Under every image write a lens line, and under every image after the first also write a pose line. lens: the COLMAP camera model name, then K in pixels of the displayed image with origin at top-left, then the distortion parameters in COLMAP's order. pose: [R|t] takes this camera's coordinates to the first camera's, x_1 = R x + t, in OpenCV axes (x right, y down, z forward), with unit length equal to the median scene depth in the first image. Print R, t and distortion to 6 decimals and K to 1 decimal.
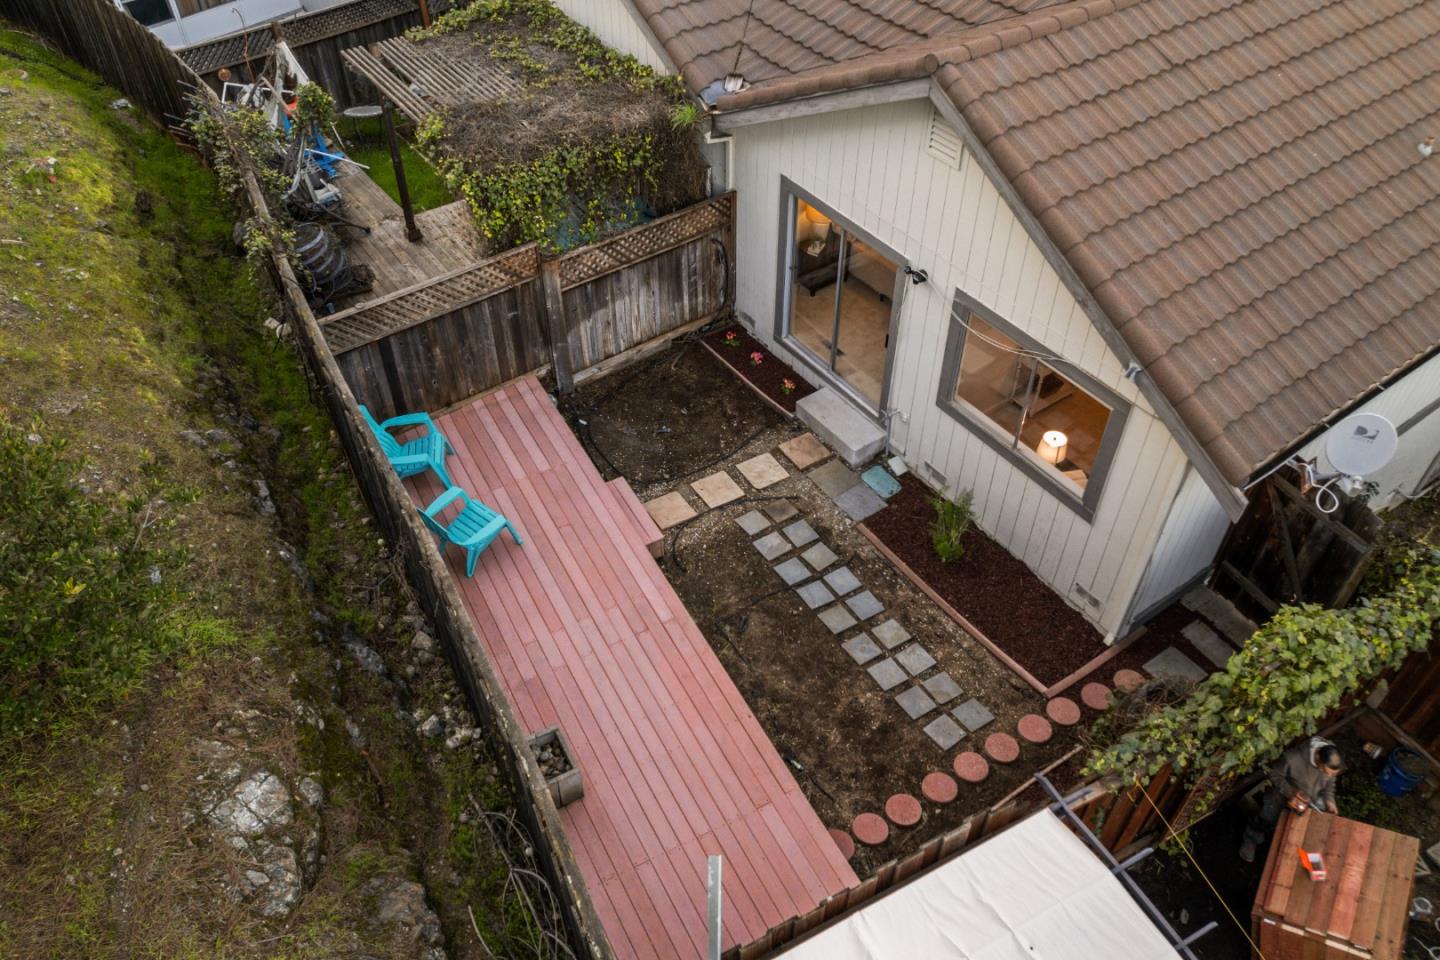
lens RADIAL K [[1076.2, 0, 710.0], [0, 1076.2, 476.7], [0, 0, 1]] dist [-0.064151, 0.046562]
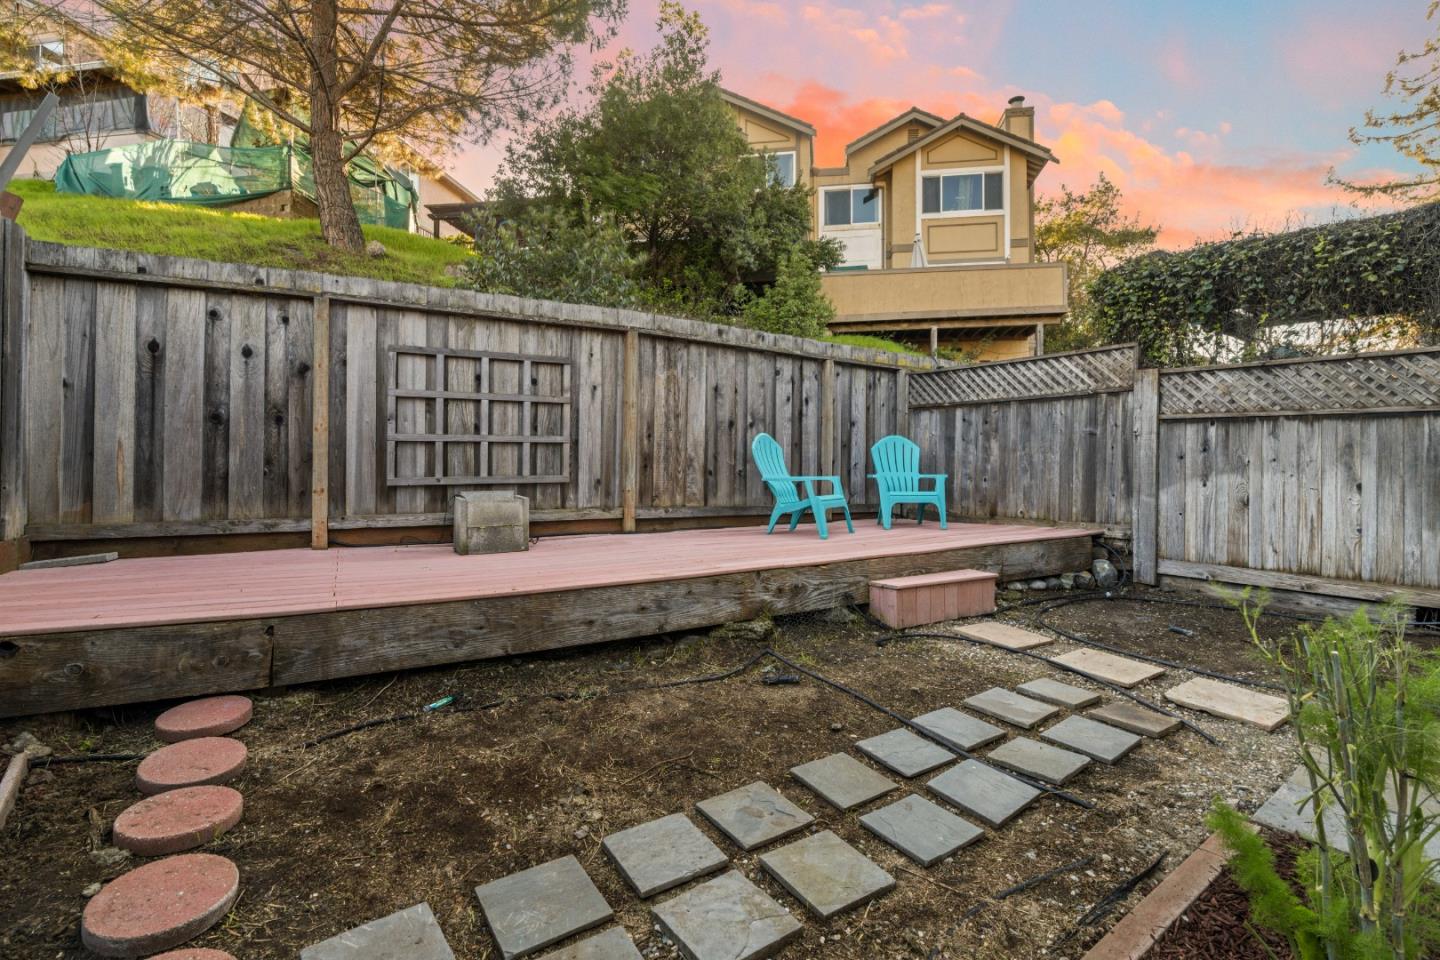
lens RADIAL K [[641.4, 0, 722.1], [0, 641.4, 471.8], [0, 0, 1]] dist [-0.007779, 0.003246]
pose [[0.042025, 0.024973, -0.998804, 0.317911], [-0.700858, 0.713206, -0.011657, 0.081472], [0.712062, 0.700510, 0.047476, 0.819582]]
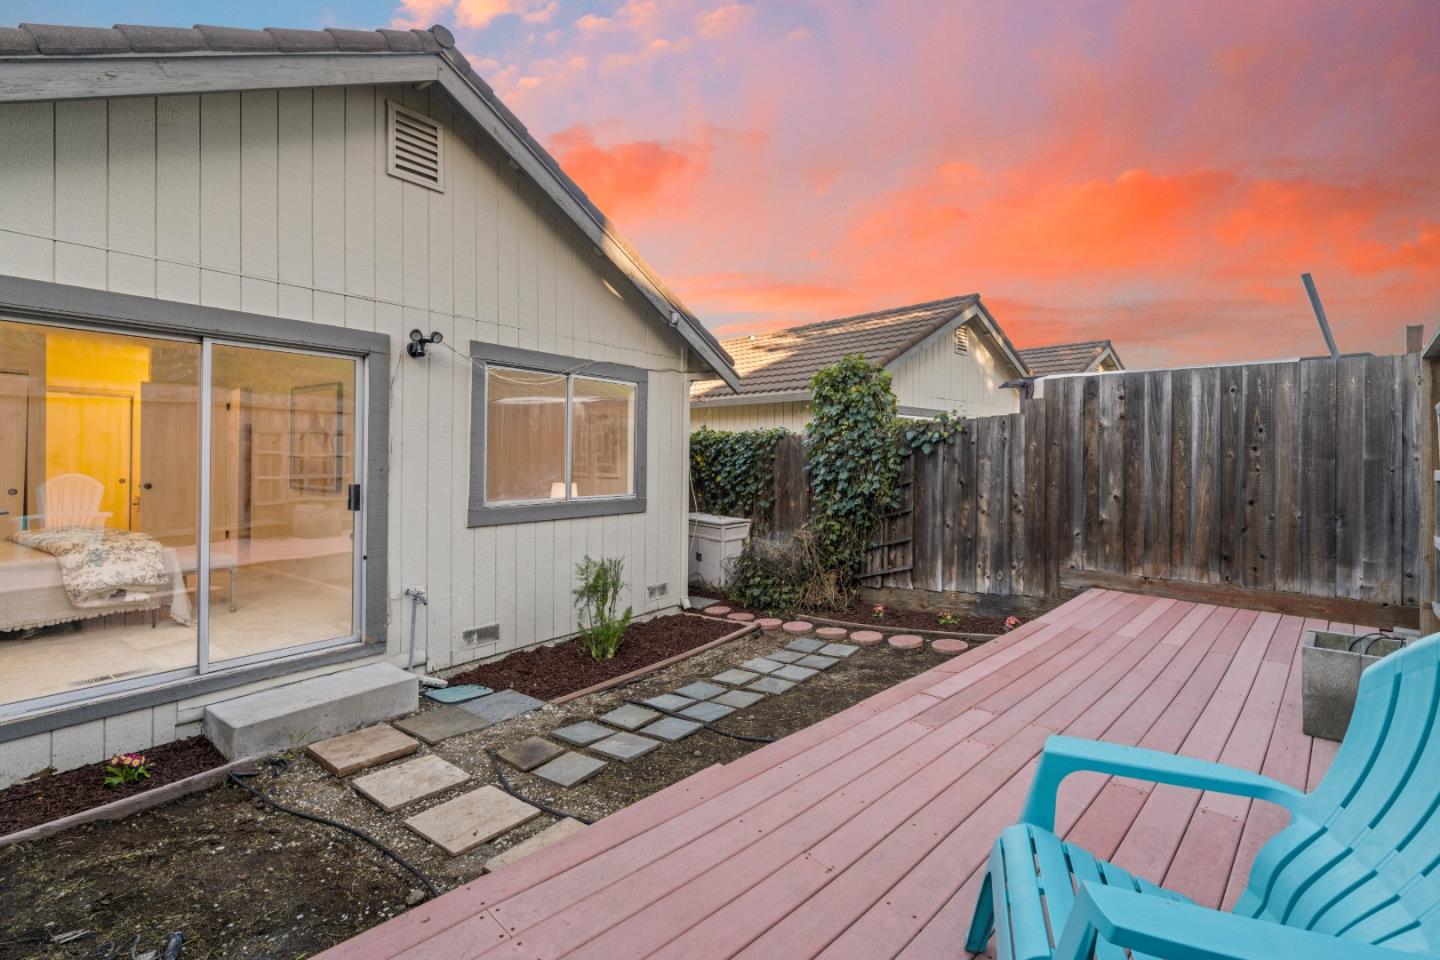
lens RADIAL K [[671.1, 0, 711.1], [0, 671.1, 460.7], [0, 0, 1]] dist [-0.007081, 0.000329]
pose [[-0.314835, -0.005273, 0.949132, -0.286837], [0.656726, 0.720761, 0.221845, -0.090985], [-0.685267, 0.693164, -0.223458, 0.931391]]
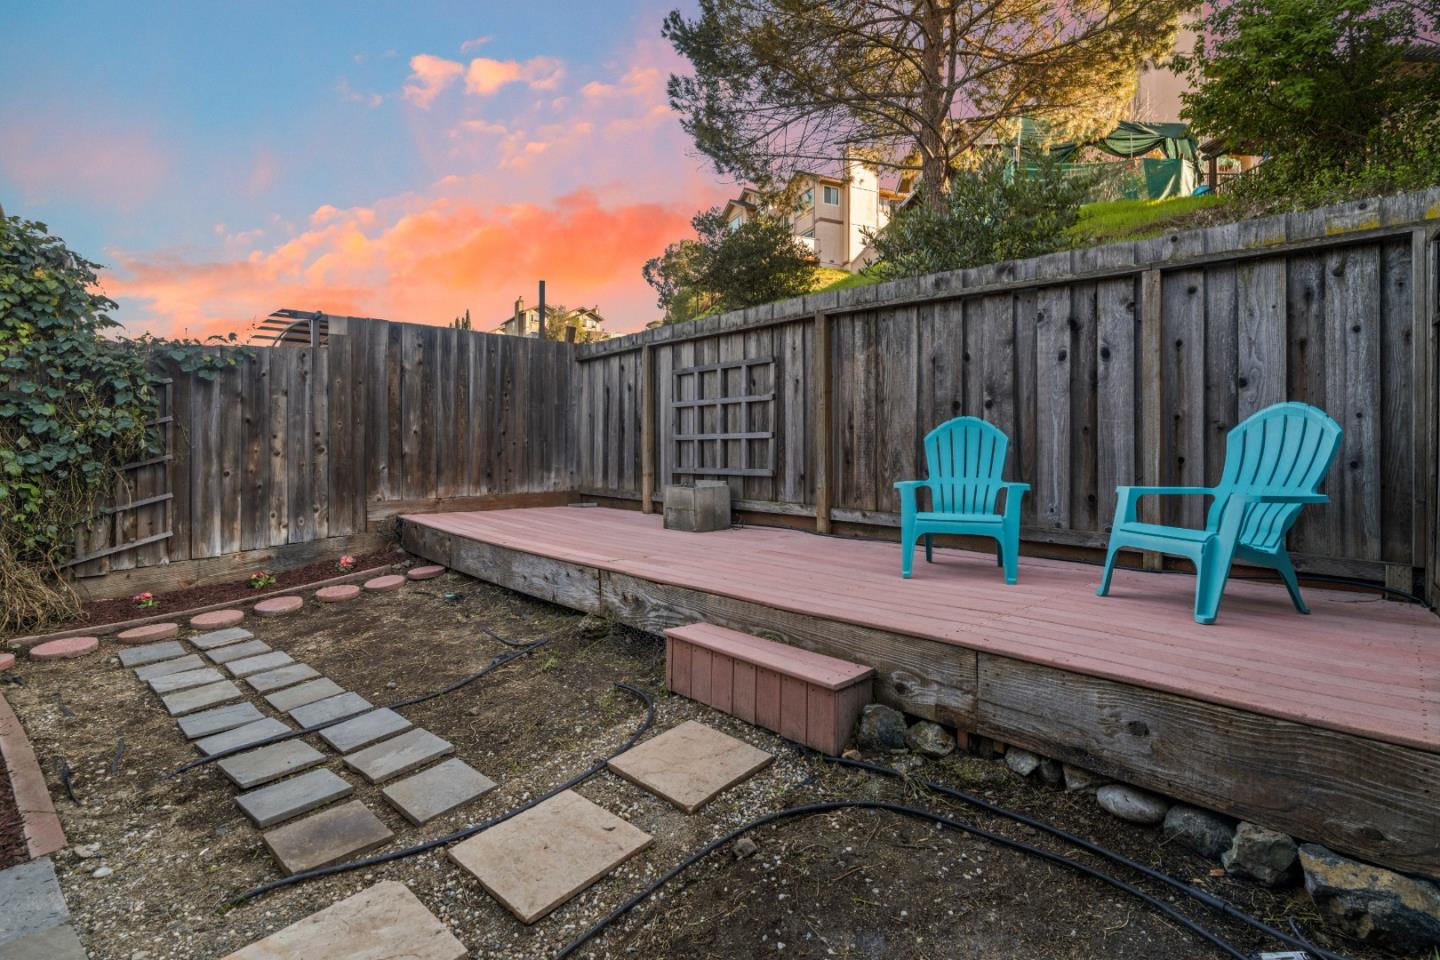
lens RADIAL K [[671.1, 0, 741.3], [0, 671.1, 443.2], [0, 0, 1]] dist [-0.007081, 0.000329]
pose [[-0.955728, 0.005972, -0.294191, 0.010915], [-0.200139, 0.719718, 0.664793, -0.196298], [0.215704, 0.694240, -0.686660, 1.099168]]
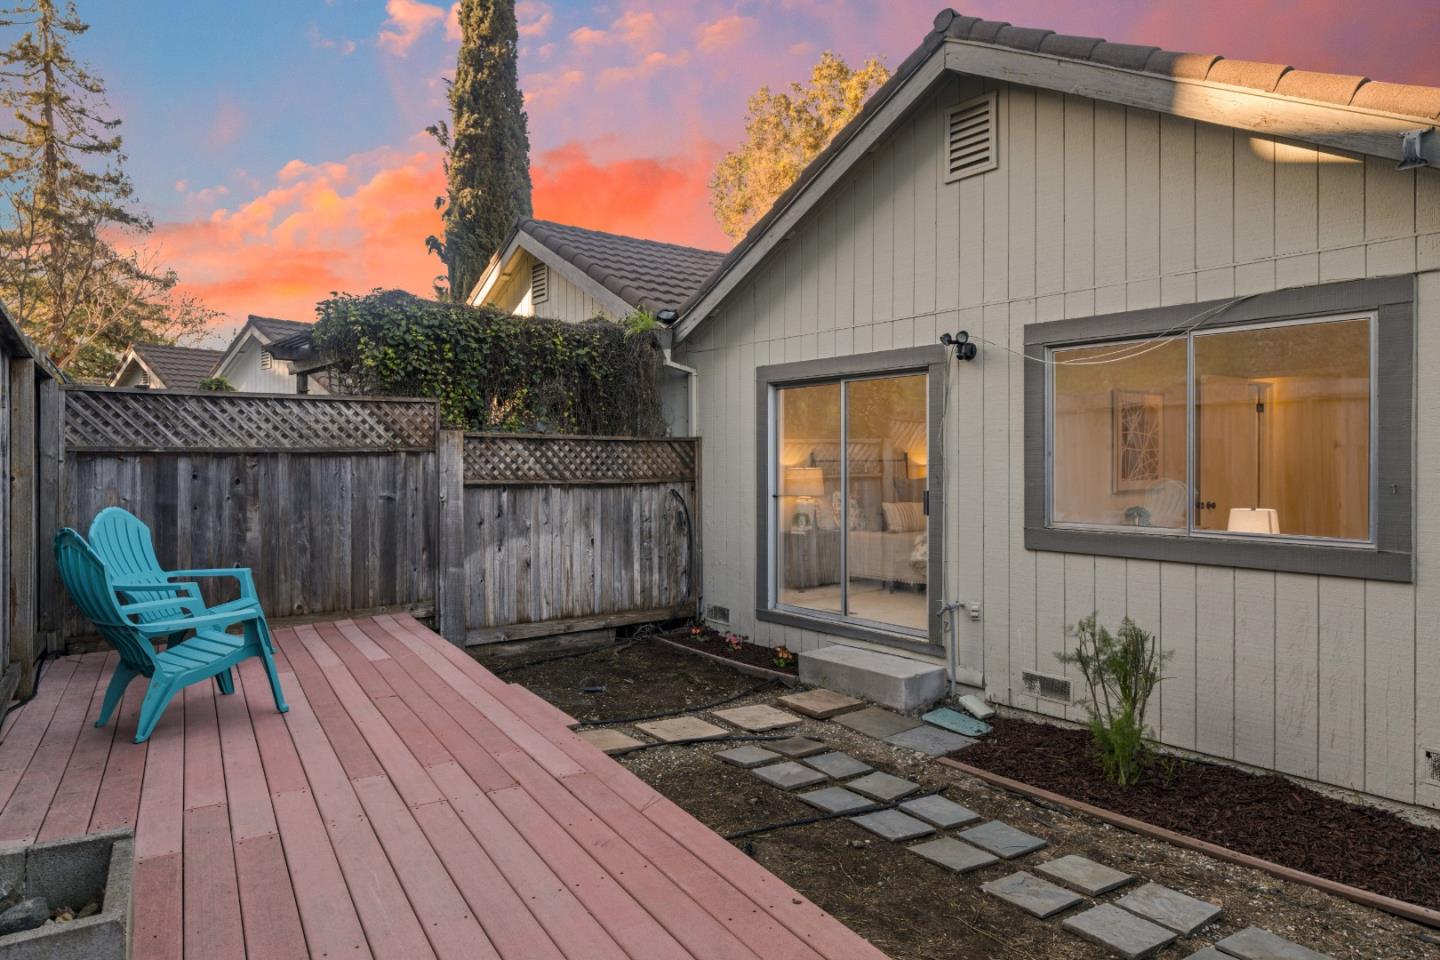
lens RADIAL K [[894.3, 0, 712.6], [0, 894.3, 471.0], [0, 0, 1]] dist [-0.004727, 0.002228]
pose [[0.998667, 0.003905, 0.051469, -0.002123], [0.032602, 0.725337, -0.687622, 0.251919], [-0.040017, 0.688383, 0.724243, 0.576682]]
